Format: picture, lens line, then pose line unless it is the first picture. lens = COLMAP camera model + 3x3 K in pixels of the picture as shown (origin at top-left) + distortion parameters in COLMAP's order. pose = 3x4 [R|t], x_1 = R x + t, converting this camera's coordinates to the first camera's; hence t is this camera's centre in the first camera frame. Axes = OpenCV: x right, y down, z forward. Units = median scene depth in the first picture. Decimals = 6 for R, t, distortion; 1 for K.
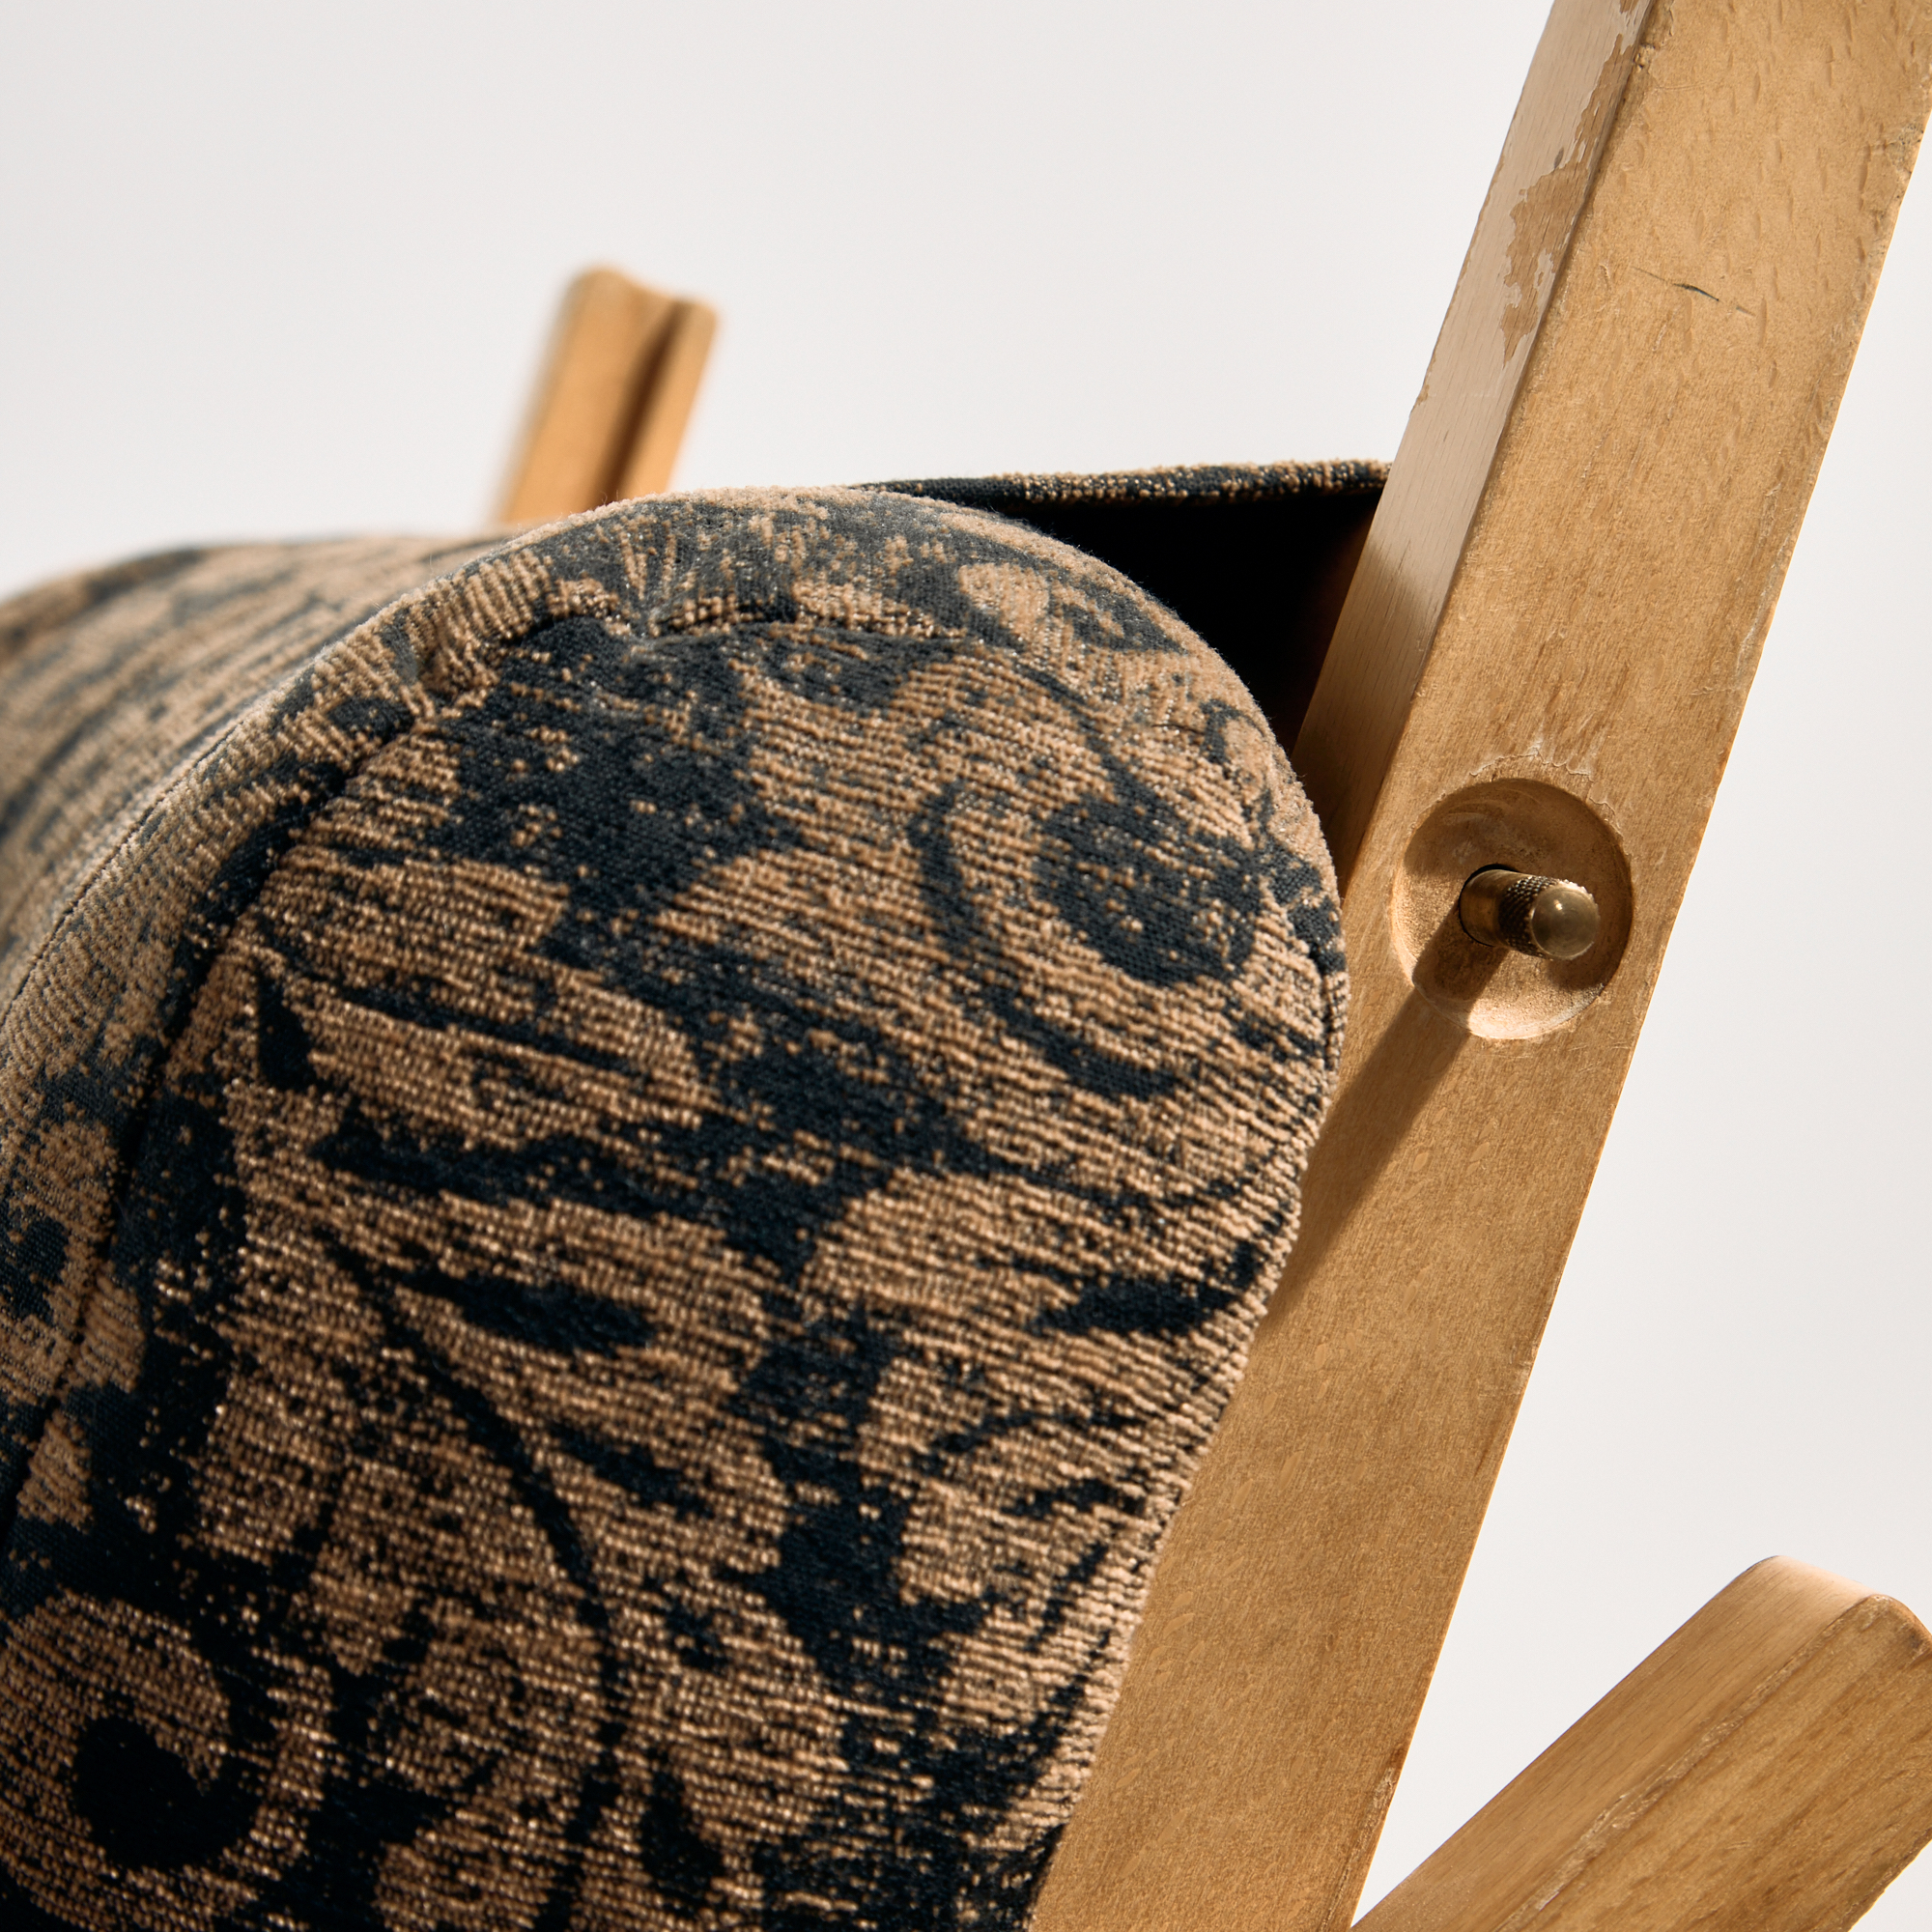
lens RADIAL K [[4846.9, 0, 966.0], [0, 4846.9, 966.0], [0, 0, 1]] dist [-0.132984, 0.021819]
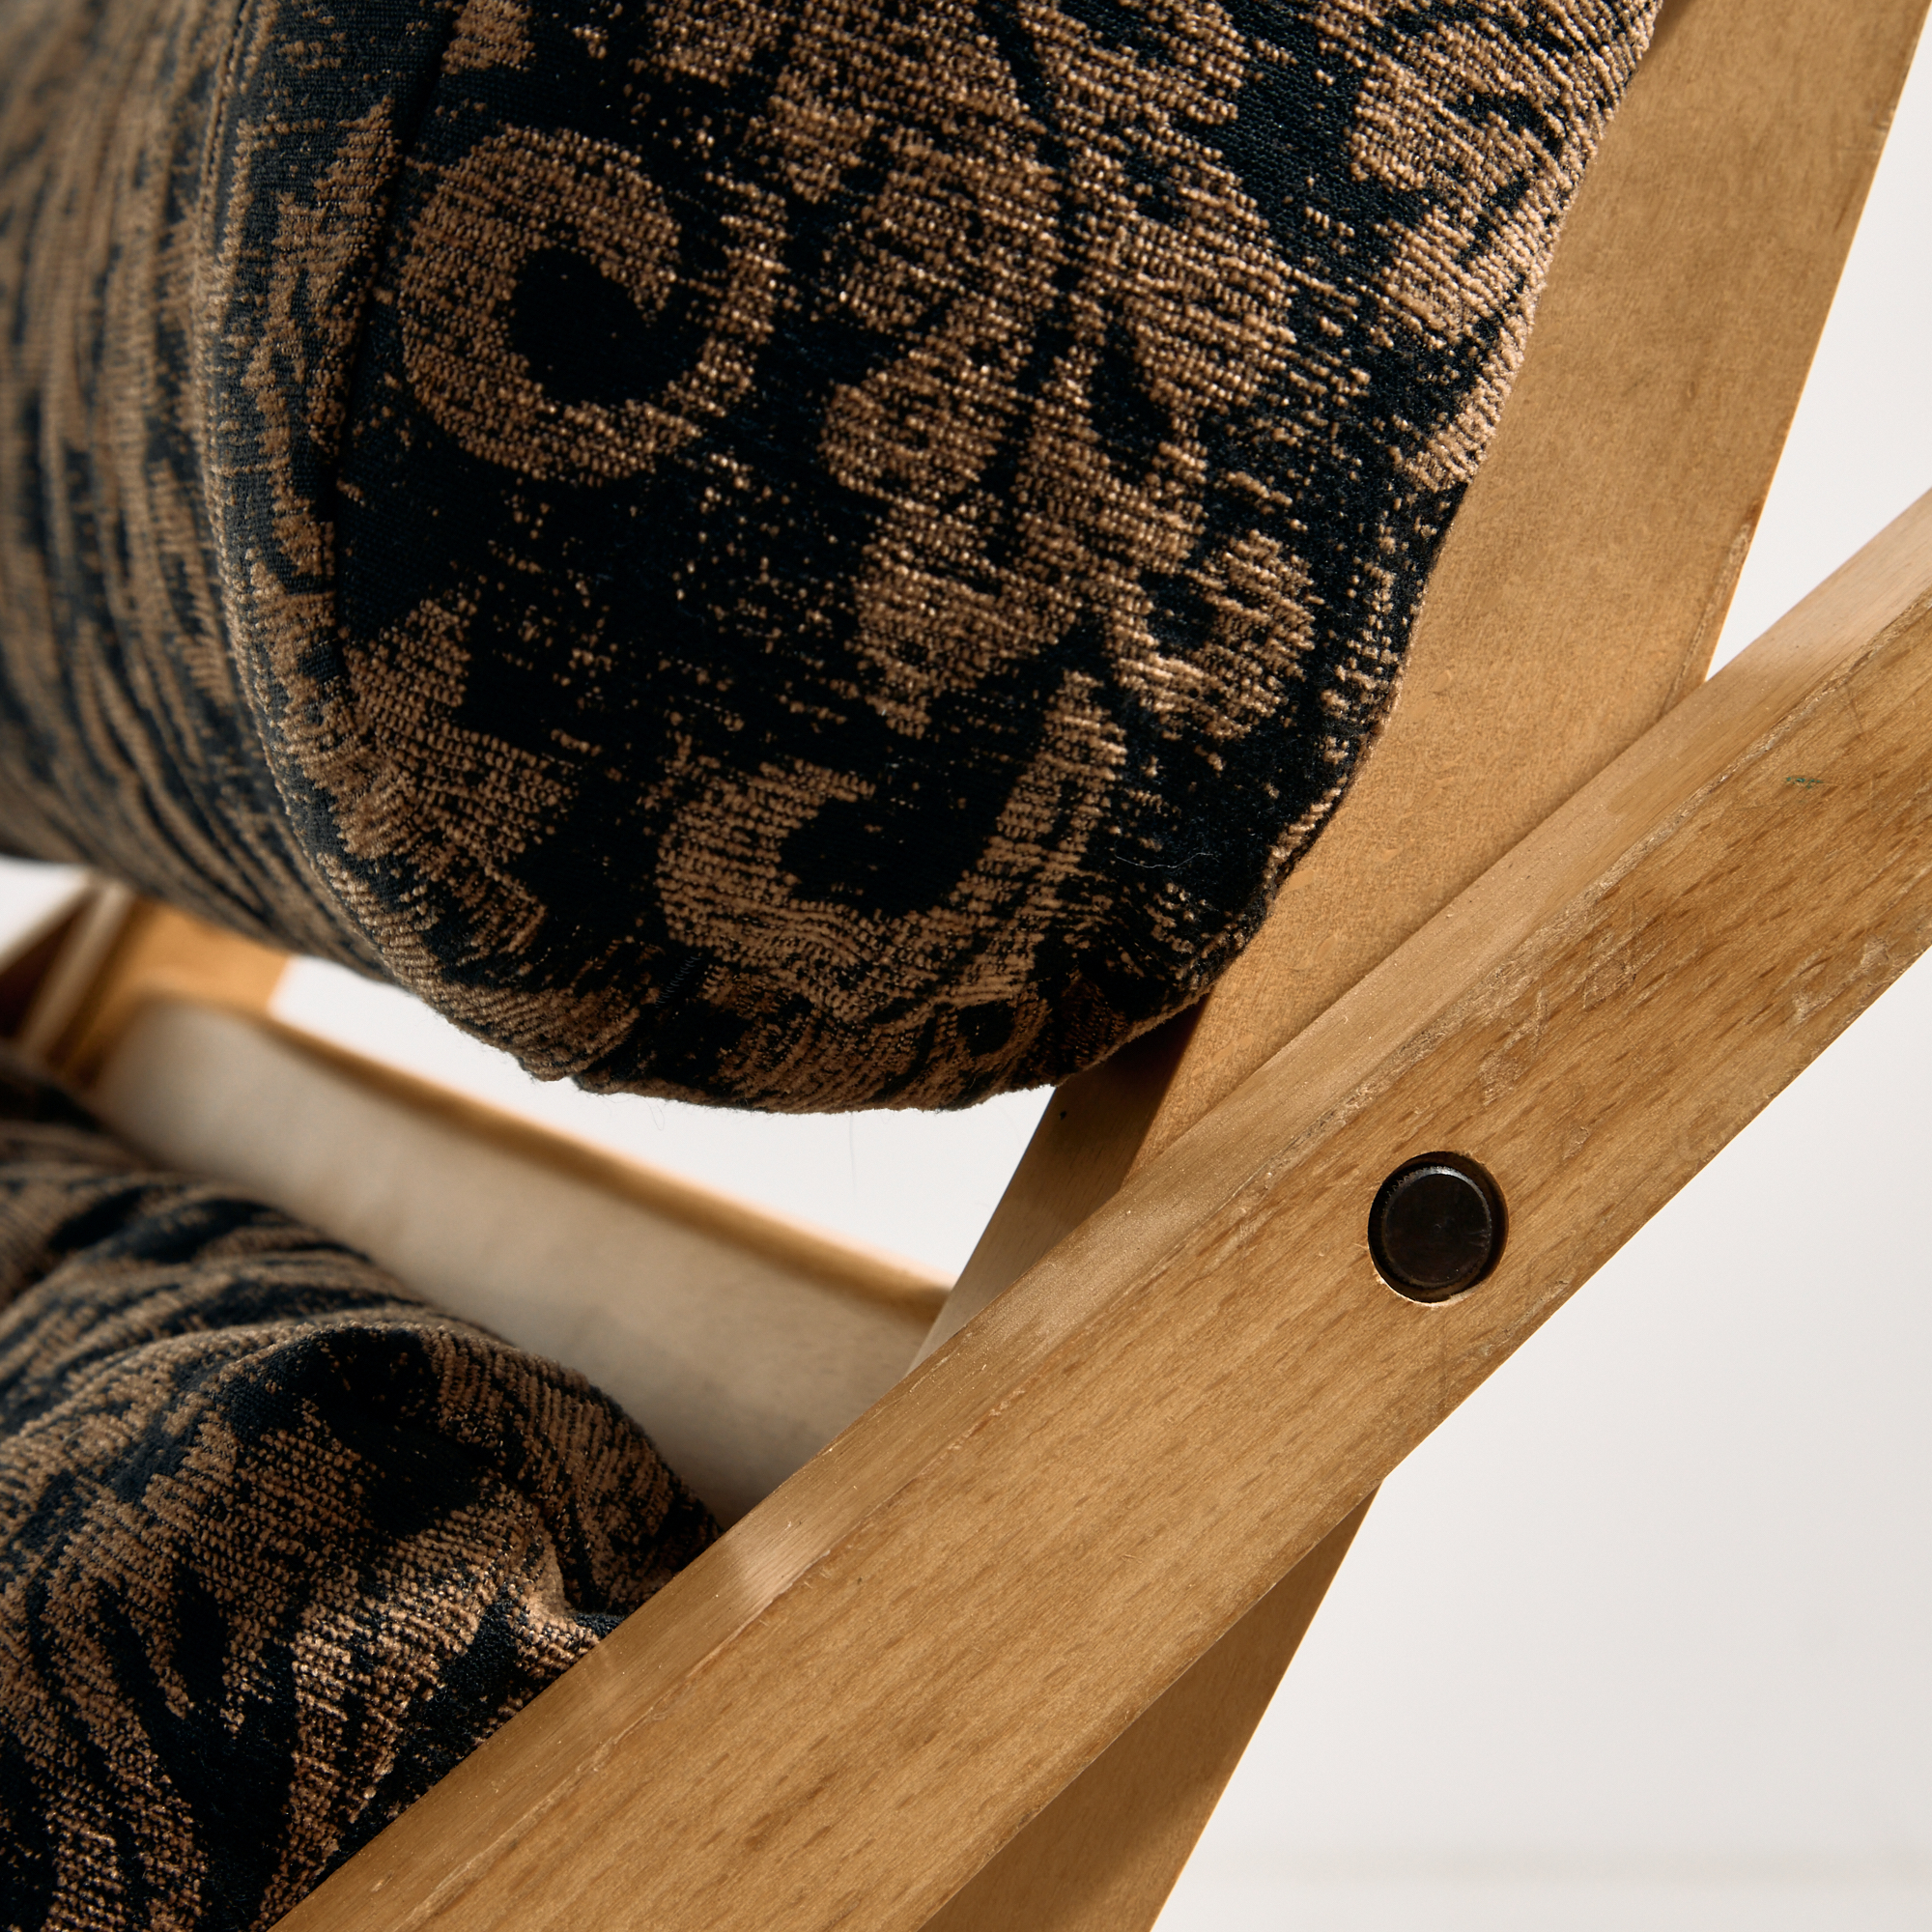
lens RADIAL K [[4846.9, 0, 966.0], [0, 4846.9, 966.0], [0, 0, 1]] dist [-0.132984, 0.021819]
pose [[0.997857, 0.020941, 0.061995, -0.151516], [-0.021597, 0.999718, 0.009920, 0.288451], [-0.061770, -0.011237, 0.998027, 0.021755]]
